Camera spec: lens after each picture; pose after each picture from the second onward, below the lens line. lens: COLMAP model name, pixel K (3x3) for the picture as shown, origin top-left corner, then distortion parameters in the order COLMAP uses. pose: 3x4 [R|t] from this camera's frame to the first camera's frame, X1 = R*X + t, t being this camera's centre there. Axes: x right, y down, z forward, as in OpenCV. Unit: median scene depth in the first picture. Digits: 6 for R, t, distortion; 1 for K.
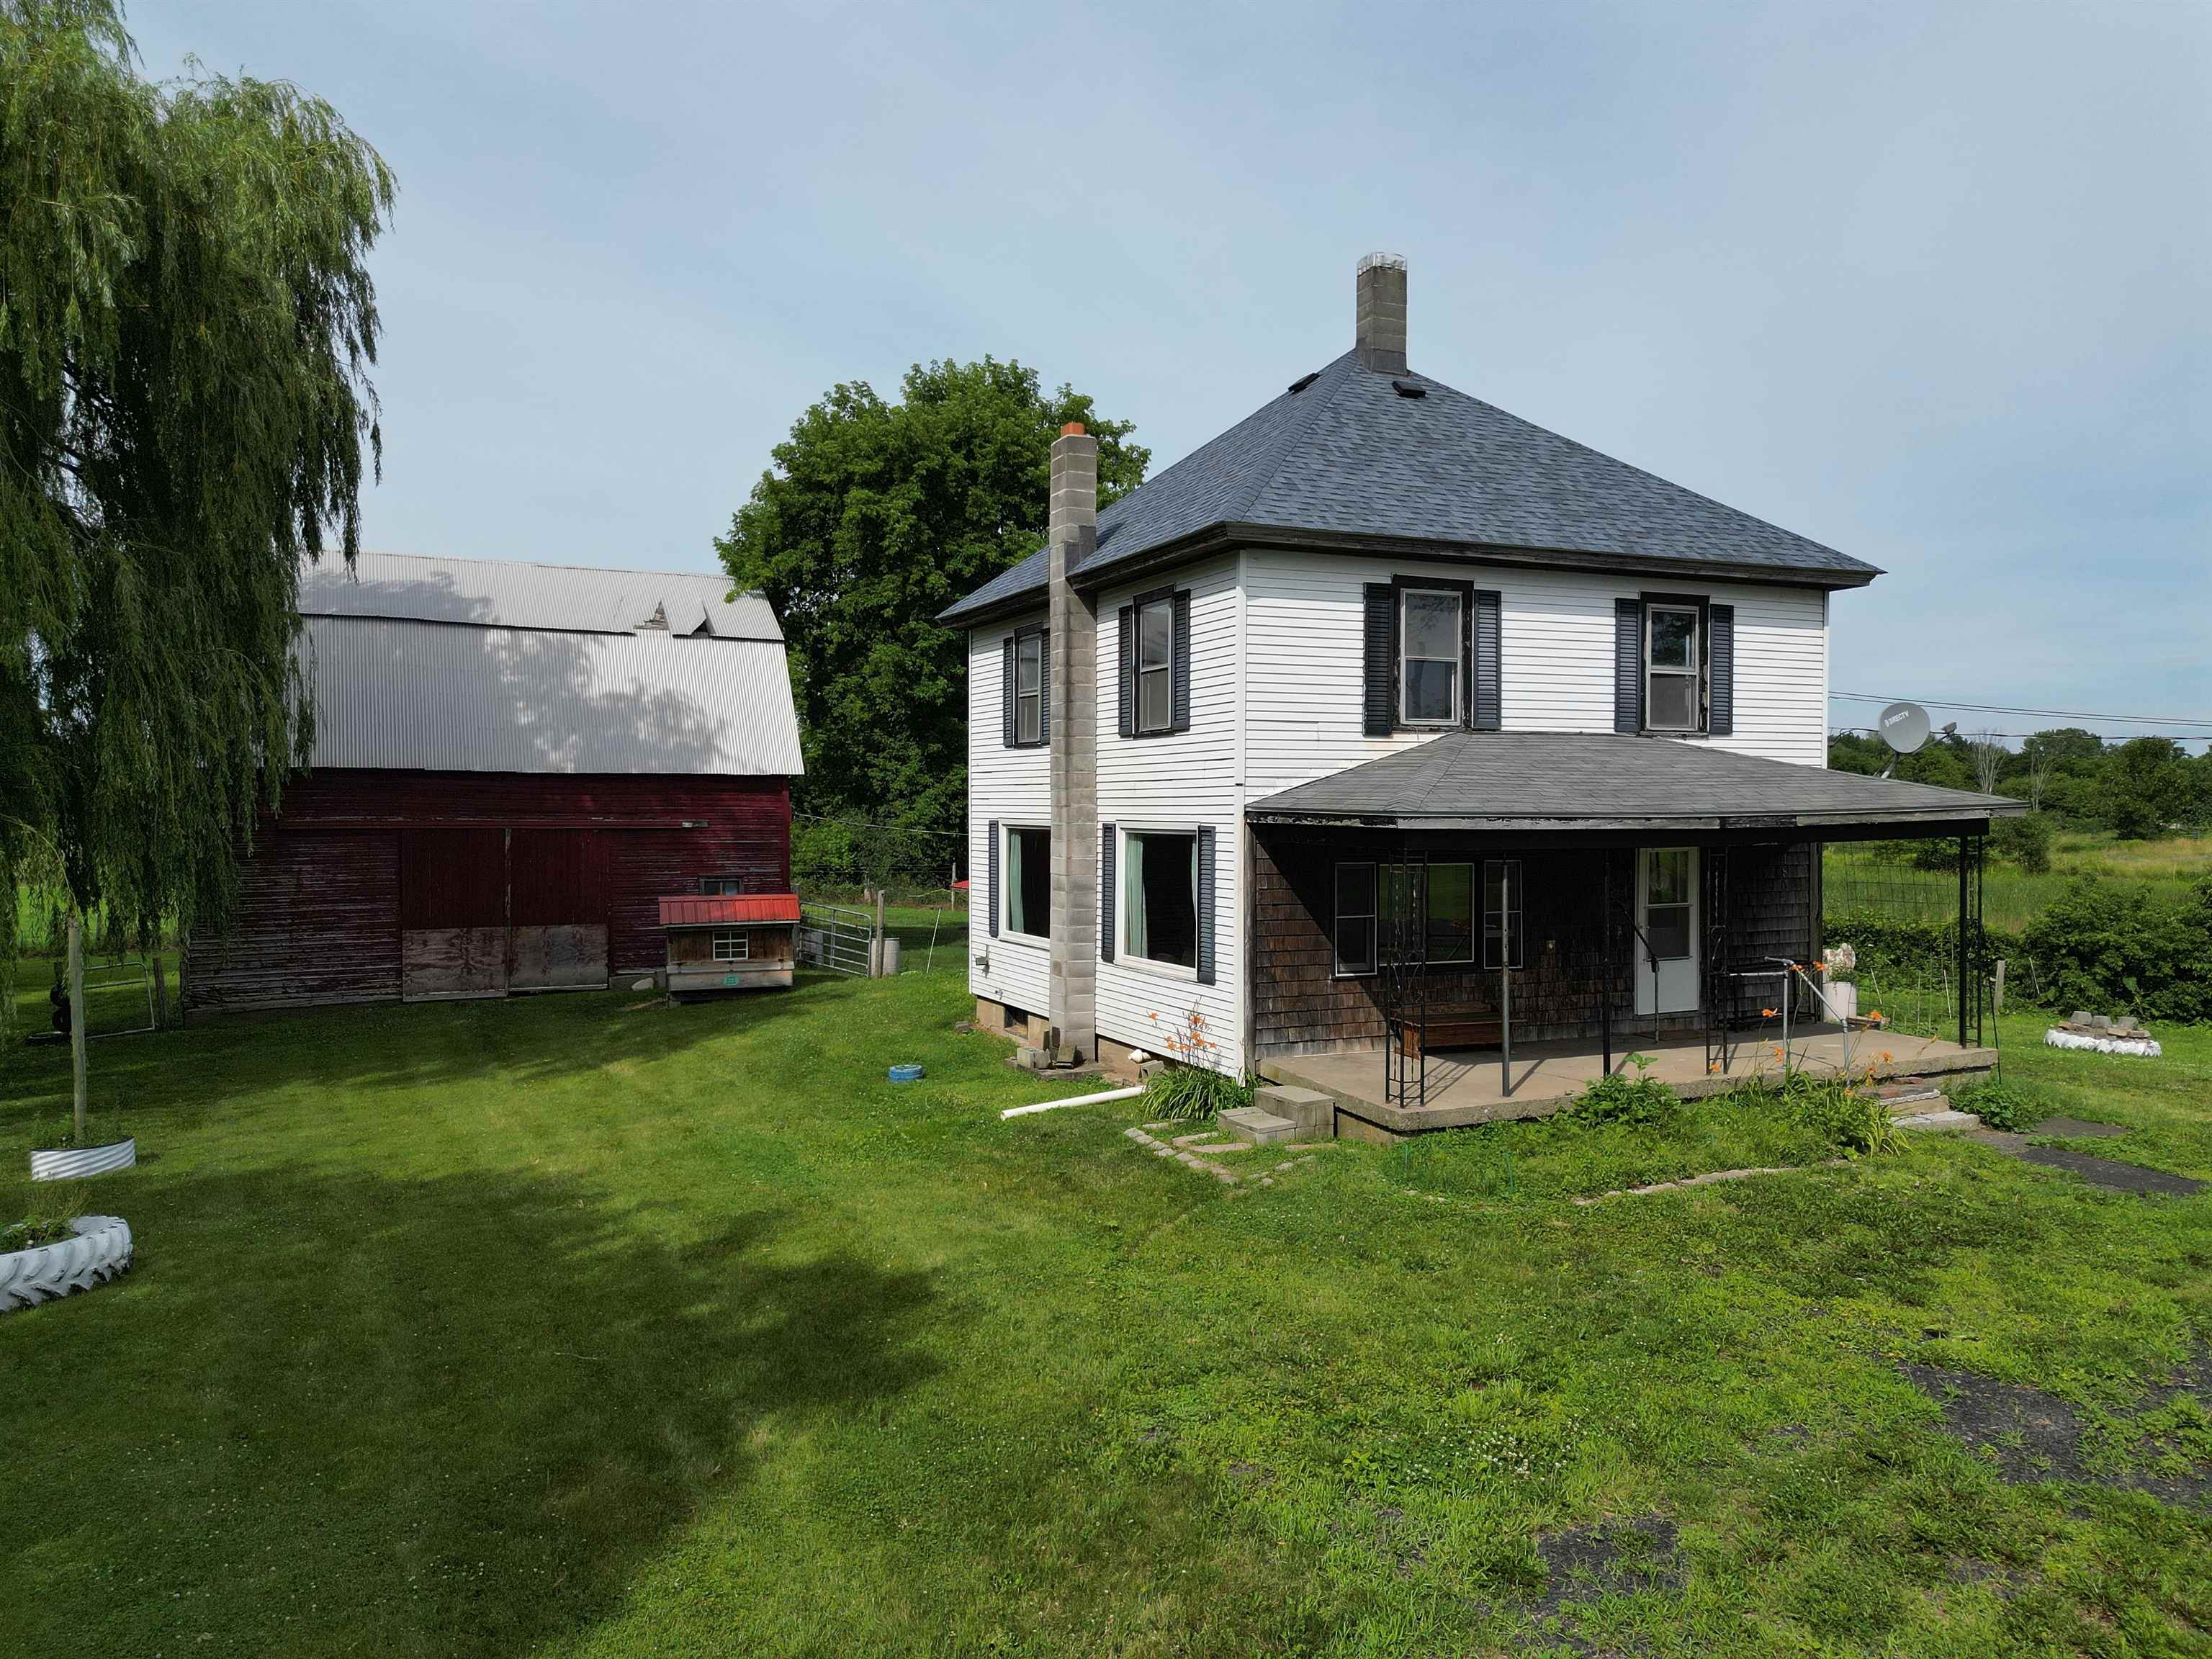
lens RADIAL K [[1553.5, 0, 1106.0], [0, 1553.5, 829.5], [0, 0, 1]] dist [-0.004813, 0.001477]
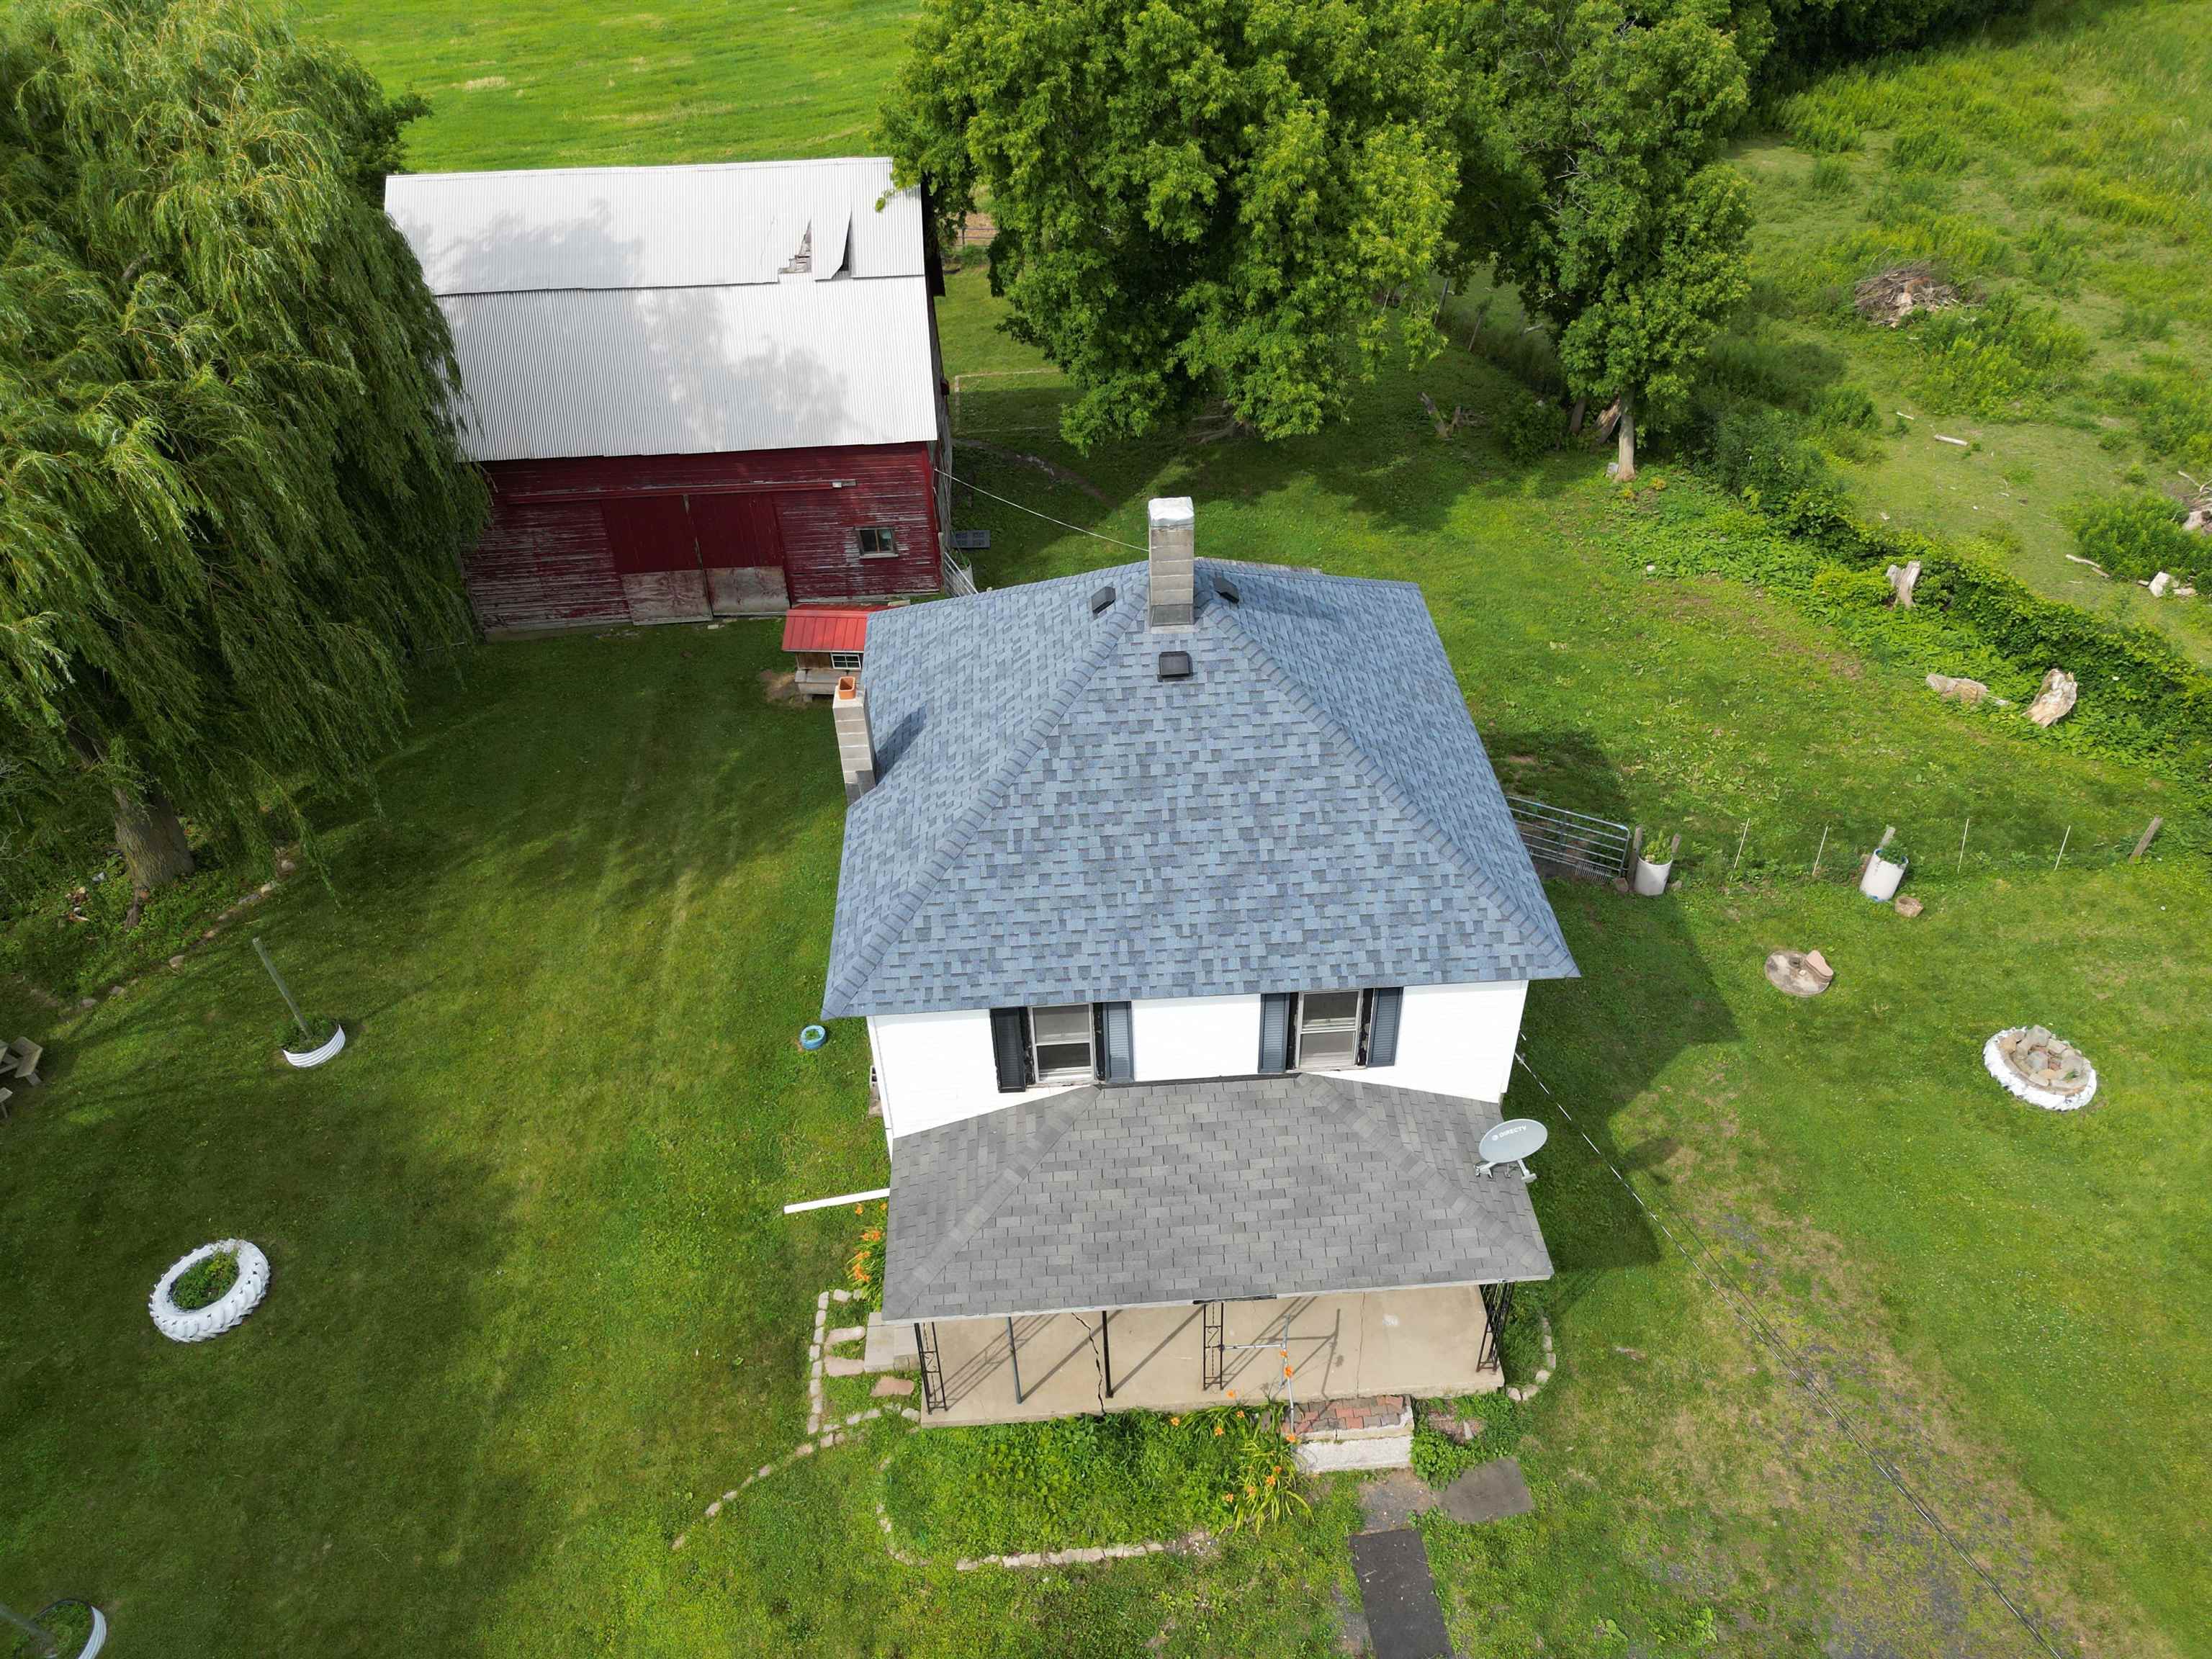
lens RADIAL K [[1552.3, 0, 1106.0], [0, 1552.3, 829.5], [0, 0, 1]] dist [0.069170, 0.000819]
pose [[0.926693, 0.222111, -0.303160, 0.348358], [0.031896, 0.757274, 0.652318, -0.624165], [0.374463, -0.614169, 0.694676, 0.172994]]
